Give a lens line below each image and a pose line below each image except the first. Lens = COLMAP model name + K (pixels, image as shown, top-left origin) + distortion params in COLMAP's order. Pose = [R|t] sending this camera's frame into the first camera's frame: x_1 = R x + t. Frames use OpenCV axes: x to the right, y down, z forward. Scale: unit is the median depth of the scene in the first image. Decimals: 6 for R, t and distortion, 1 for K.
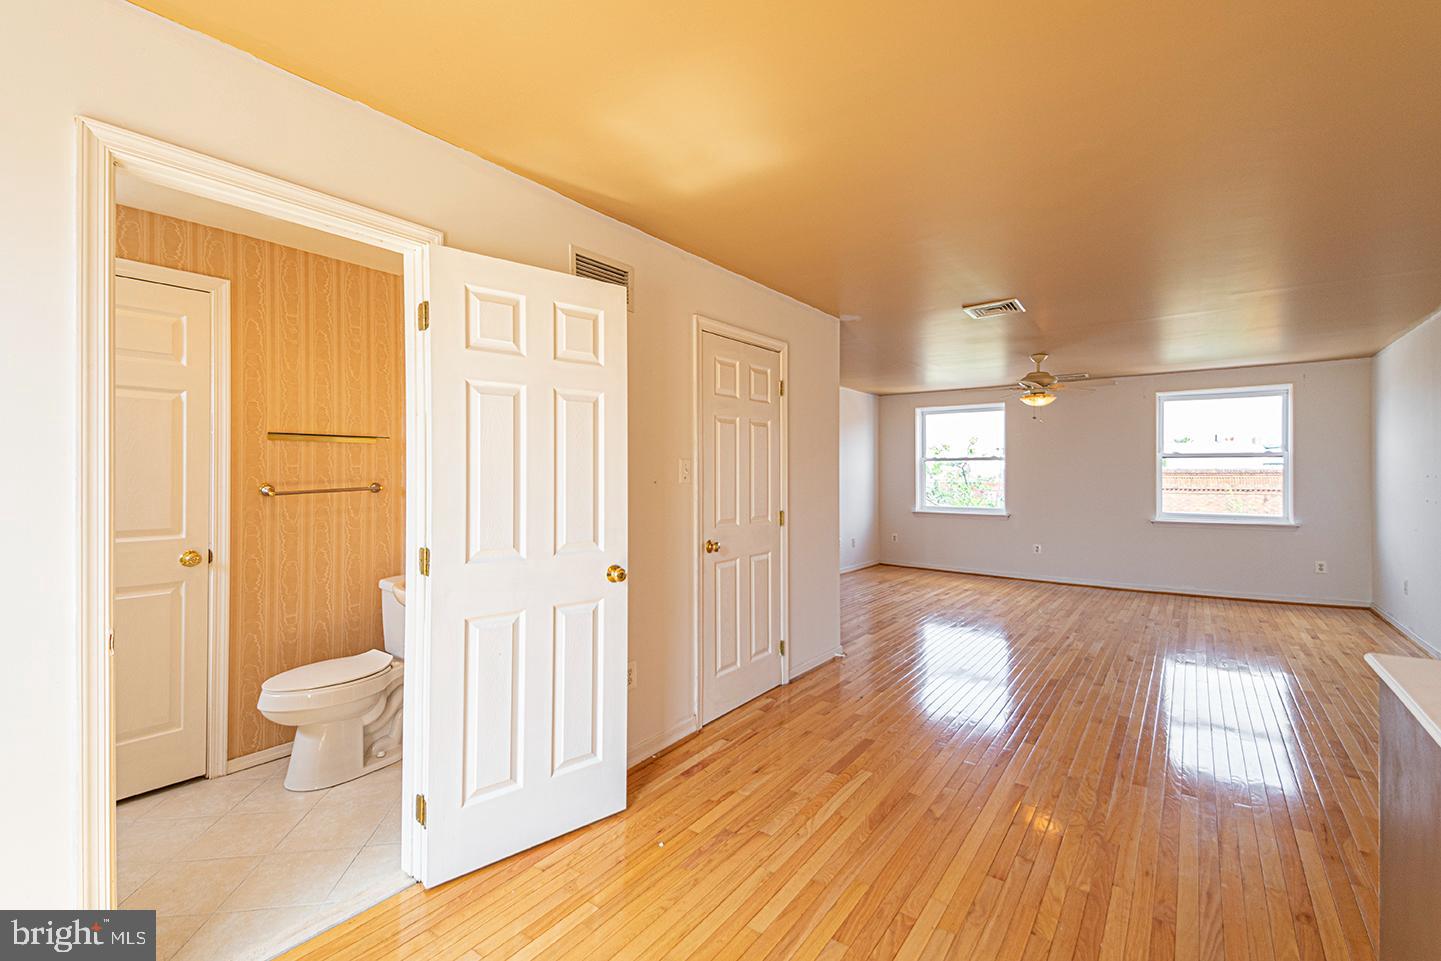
lens RADIAL K [[626.2, 0, 745.4], [0, 626.2, 469.2], [0, 0, 1]] dist [0.020549, -0.004662]
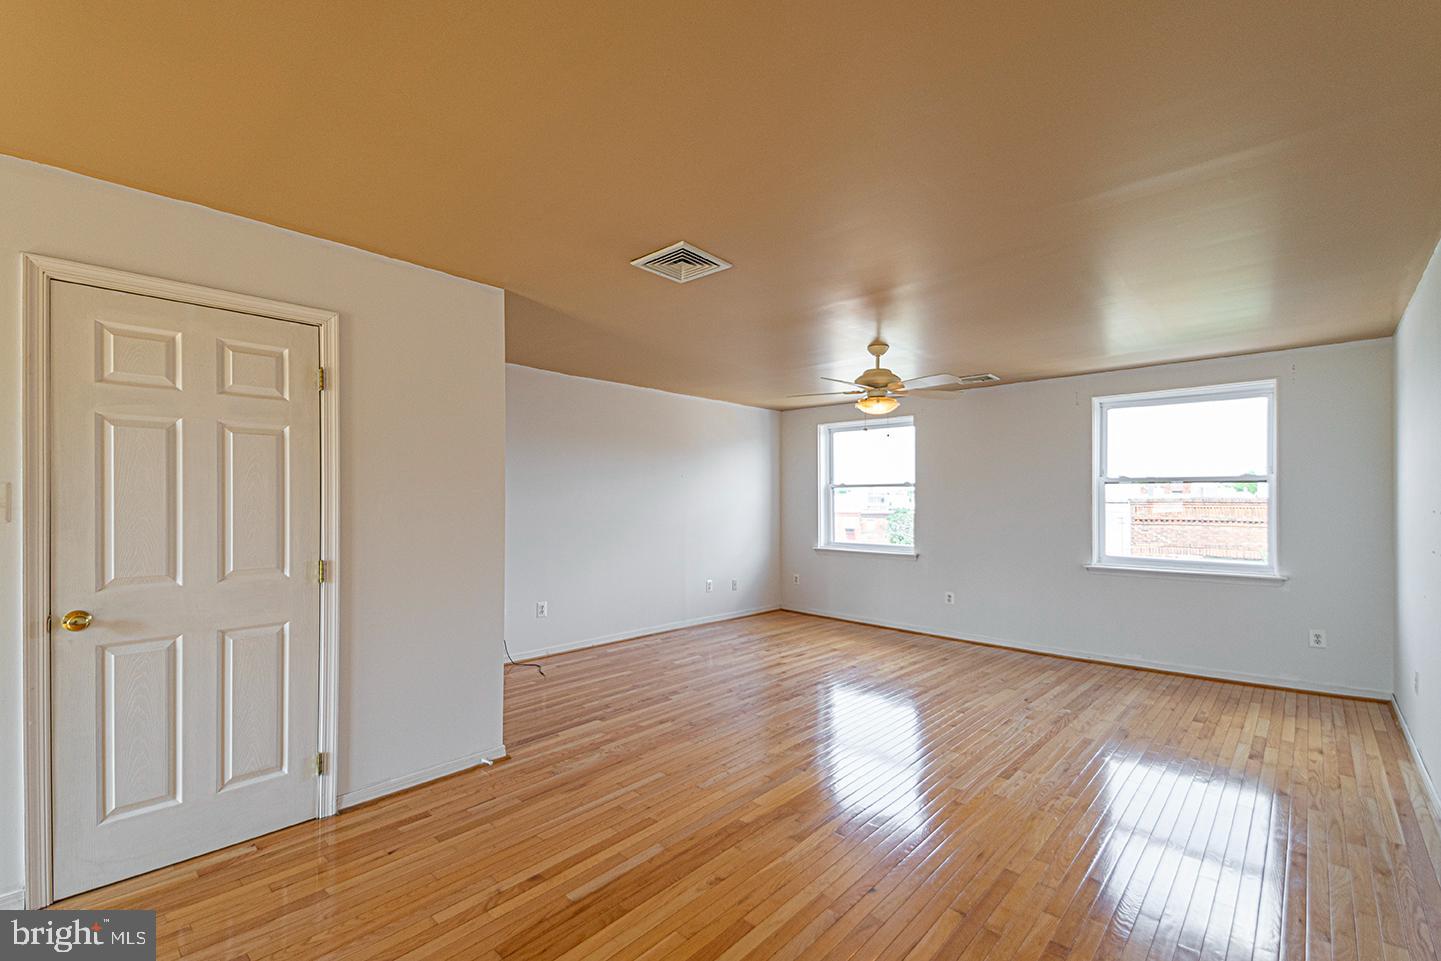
lens RADIAL K [[626.2, 0, 719.3], [0, 626.2, 486.0], [0, 0, 1]] dist [0.020549, -0.004662]
pose [[0.992474, -0.000393, -0.122455, 0.565411], [-0.001795, 0.999841, -0.017751, -0.001416], [0.122443, 0.017837, 0.992315, 0.369647]]
